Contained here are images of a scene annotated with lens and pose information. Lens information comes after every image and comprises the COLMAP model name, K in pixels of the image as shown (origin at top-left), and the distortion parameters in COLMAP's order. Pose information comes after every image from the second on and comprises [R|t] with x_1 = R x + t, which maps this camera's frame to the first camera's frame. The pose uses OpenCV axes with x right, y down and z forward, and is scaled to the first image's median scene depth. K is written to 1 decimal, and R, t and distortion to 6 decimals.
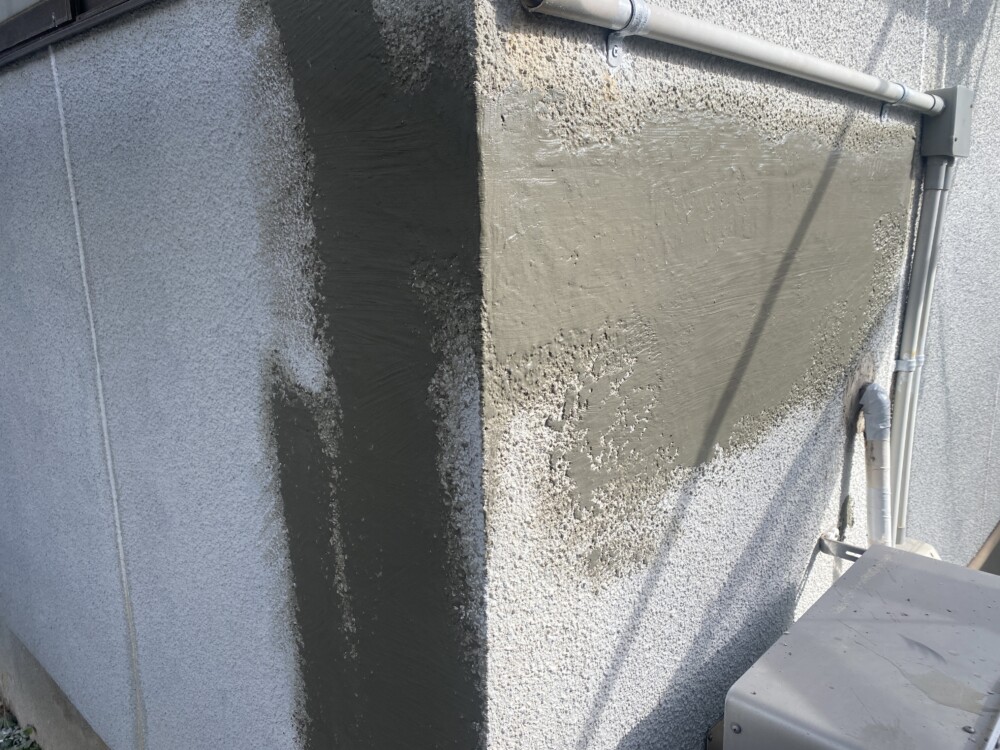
lens RADIAL K [[761.3, 0, 495.4], [0, 761.3, 372.4], [0, 0, 1]] dist [0.057046, -0.055629]
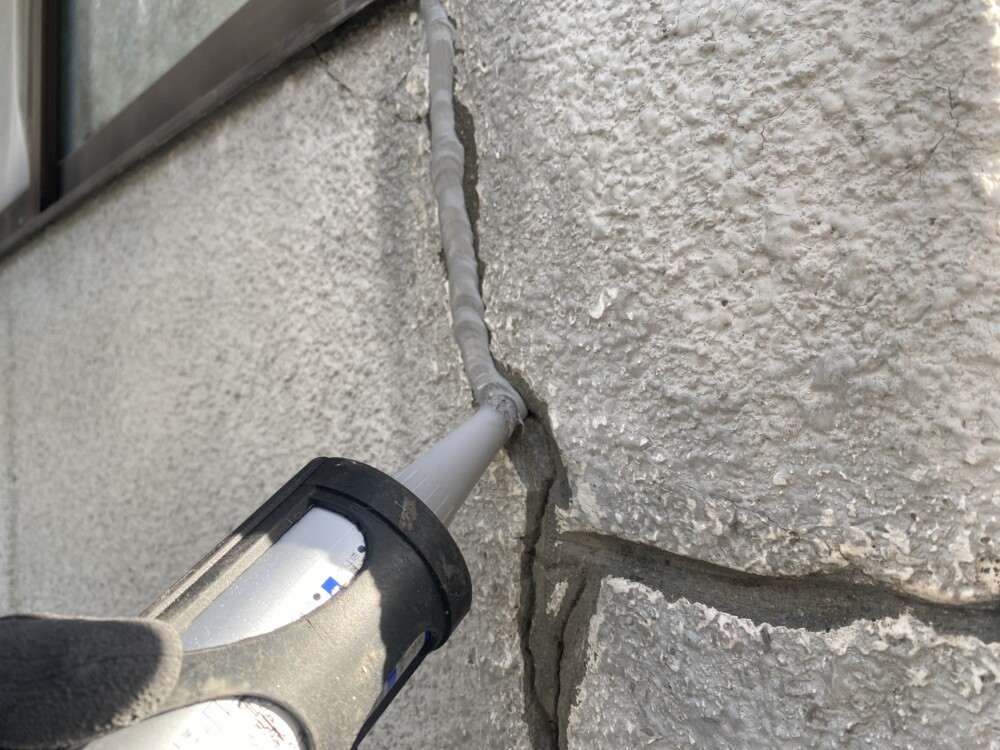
lens RADIAL K [[761.3, 0, 499.5], [0, 761.3, 375.6], [0, 0, 1]] dist [0.057046, -0.055629]
pose [[0.998539, -0.022383, -0.049174, -0.130831], [0.009415, 0.968308, -0.249583, -0.185977], [0.053202, 0.248755, 0.967104, 0.496832]]
